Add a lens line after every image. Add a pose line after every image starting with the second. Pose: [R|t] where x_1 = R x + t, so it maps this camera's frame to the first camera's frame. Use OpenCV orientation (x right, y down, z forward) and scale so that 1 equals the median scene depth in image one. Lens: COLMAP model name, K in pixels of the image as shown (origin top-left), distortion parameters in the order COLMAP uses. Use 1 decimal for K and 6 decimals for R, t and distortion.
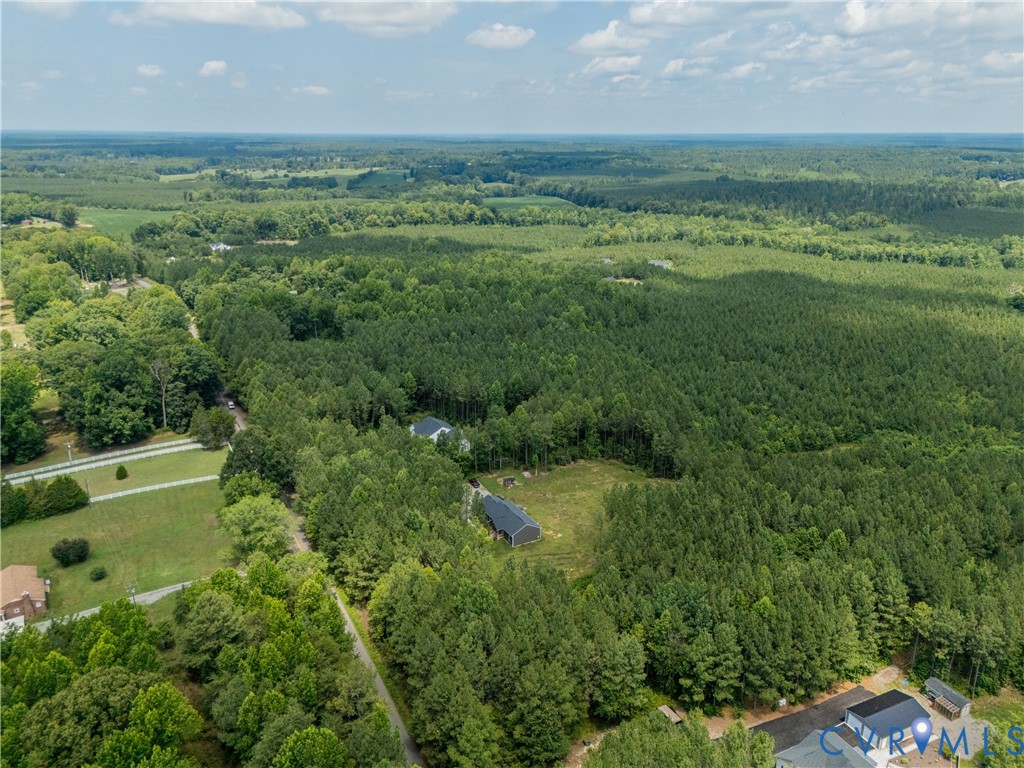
lens RADIAL K [[750.3, 0, 512.0], [0, 750.3, 384.0], [0, 0, 1]] dist [0.095102, -0.103436]
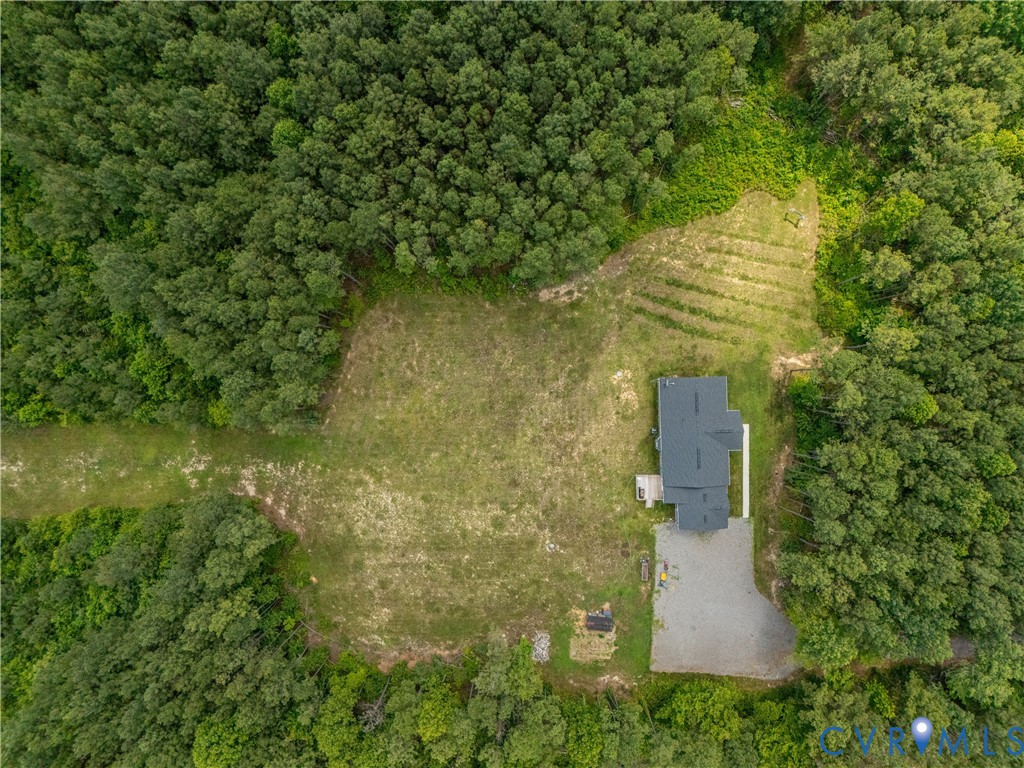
lens RADIAL K [[756.5, 0, 512.0], [0, 756.5, 384.0], [0, 0, 1]] dist [0.082519, -0.081614]
pose [[-0.887939, -0.459721, 0.014840, 0.096909], [0.156510, -0.271642, 0.949587, -0.263775], [-0.432514, 0.845498, 0.313153, 0.699335]]
